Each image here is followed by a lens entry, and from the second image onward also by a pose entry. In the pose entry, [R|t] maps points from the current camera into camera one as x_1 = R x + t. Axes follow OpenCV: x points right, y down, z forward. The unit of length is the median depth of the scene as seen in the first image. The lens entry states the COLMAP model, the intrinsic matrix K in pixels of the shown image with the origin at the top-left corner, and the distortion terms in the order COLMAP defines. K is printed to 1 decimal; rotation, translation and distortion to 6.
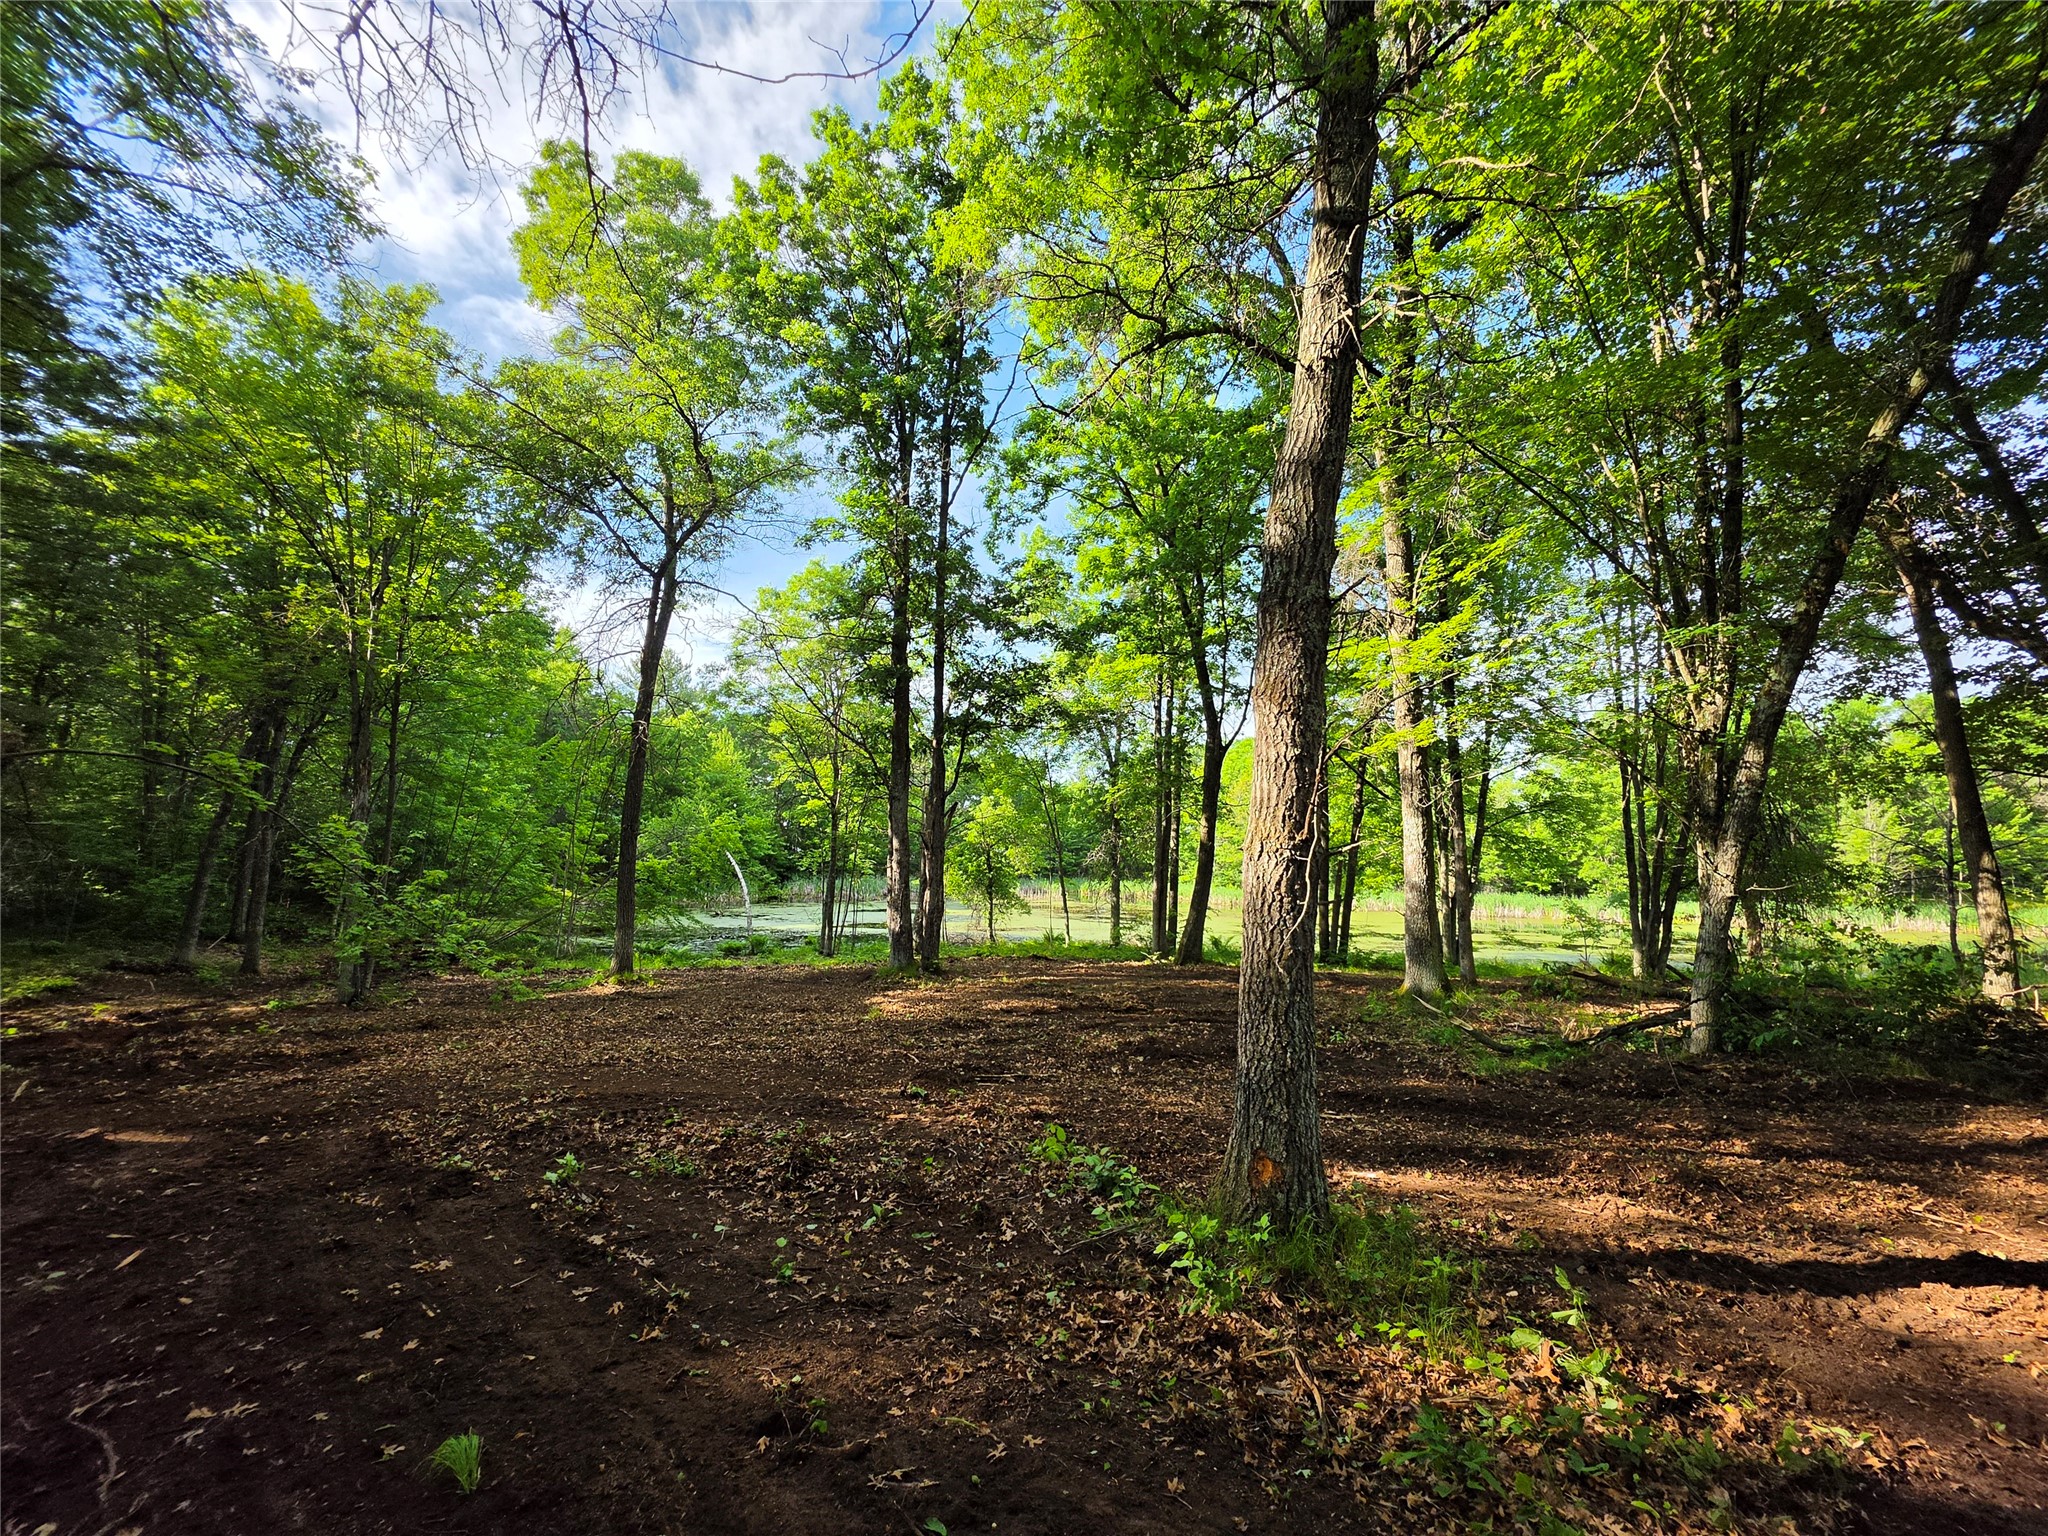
lens RADIAL K [[816.8, 0, 1021.1], [0, 816.8, 762.9], [0, 0, 1]] dist [-0.008810, 0.002902]
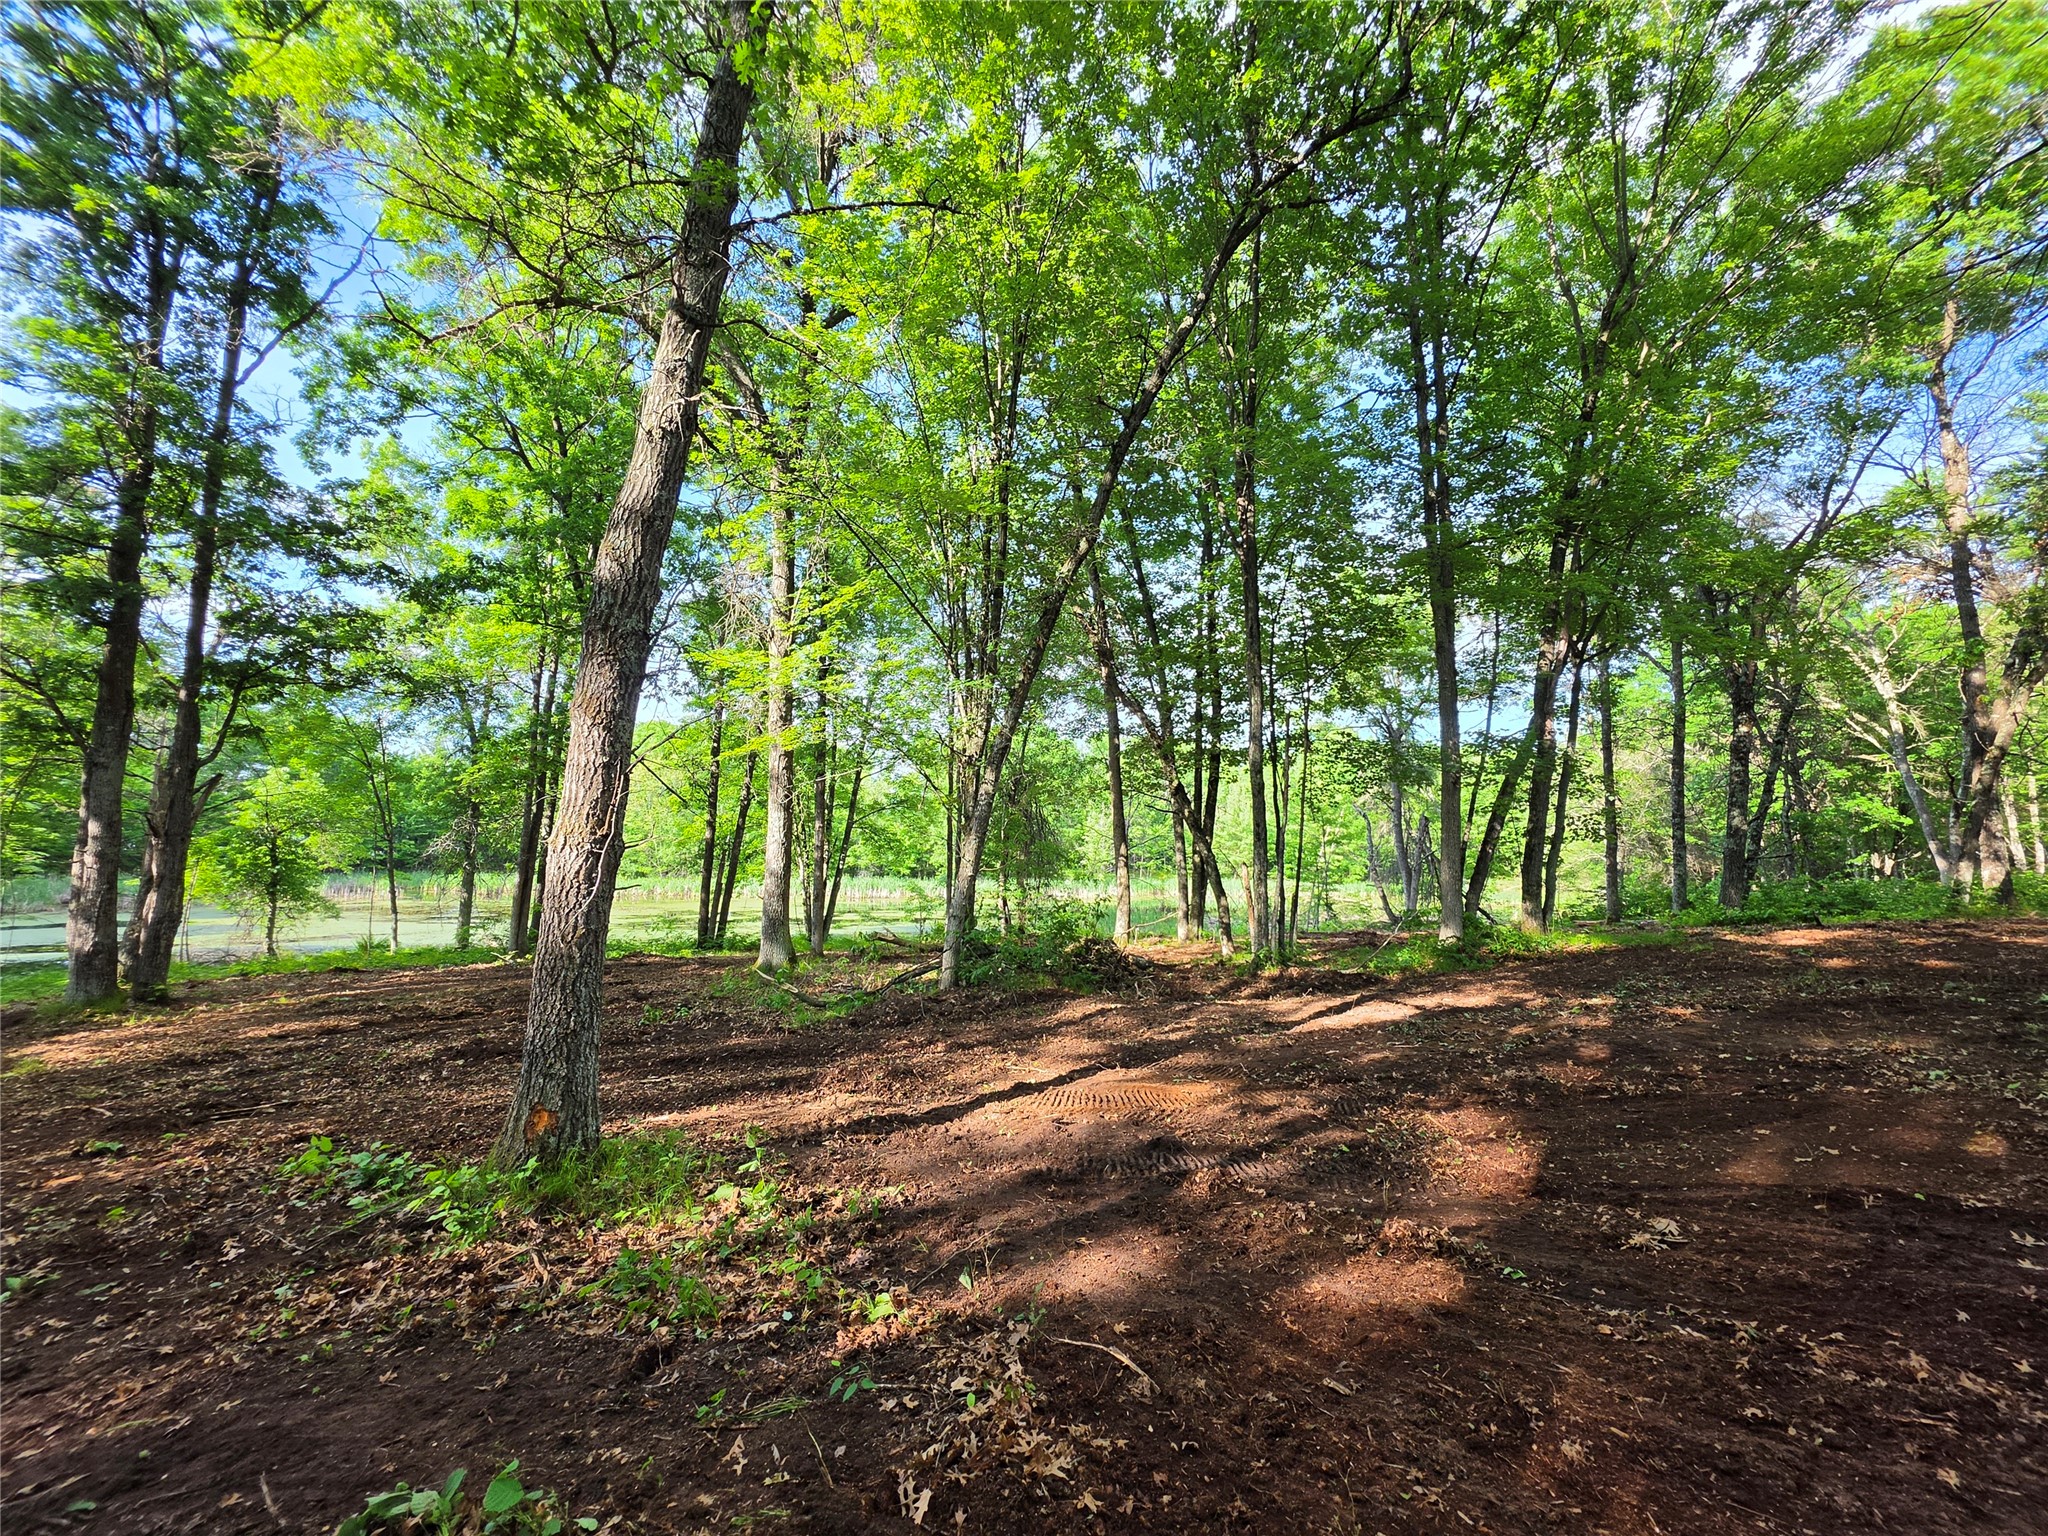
lens RADIAL K [[816.8, 0, 1021.1], [0, 816.8, 762.9], [0, 0, 1]] dist [-0.008810, 0.002902]
pose [[0.766321, 0.063467, 0.639315, 0.009845], [-0.072214, 0.997312, -0.012448, -0.007587], [-0.638387, -0.036628, 0.768844, -0.056608]]
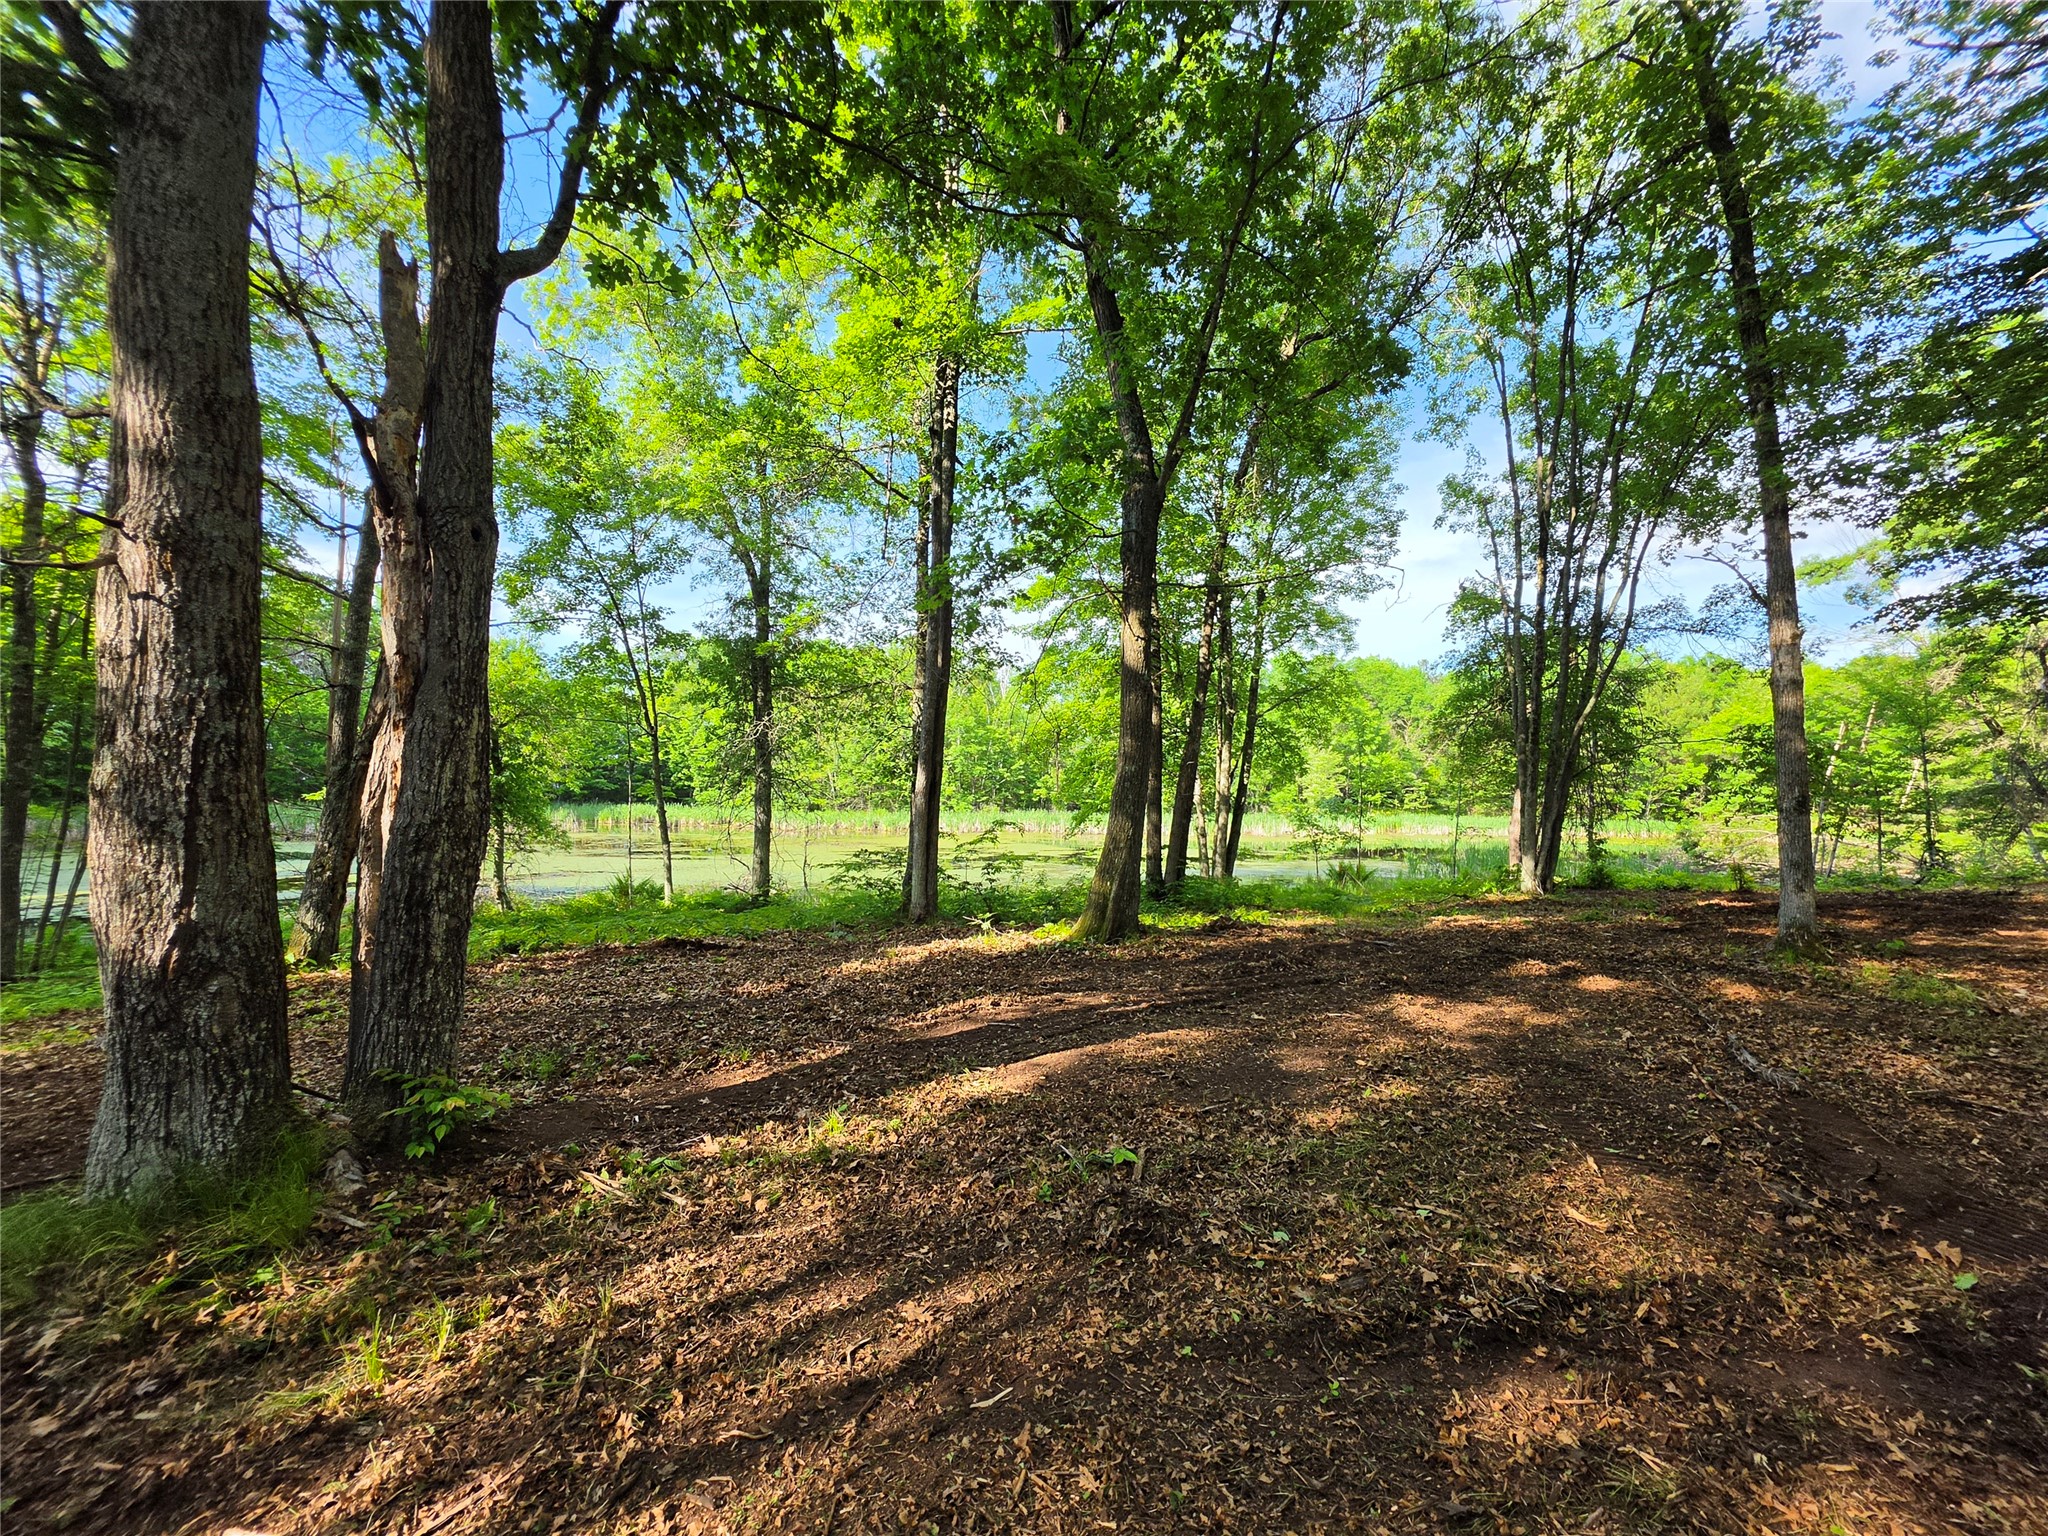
lens RADIAL K [[816.8, 0, 1021.1], [0, 816.8, 762.9], [0, 0, 1]] dist [-0.008810, 0.002902]
pose [[0.832713, 0.010805, 0.553600, -0.097063], [-0.057720, 0.996056, 0.067382, 0.143547], [-0.550689, -0.088063, 0.830052, 0.761333]]
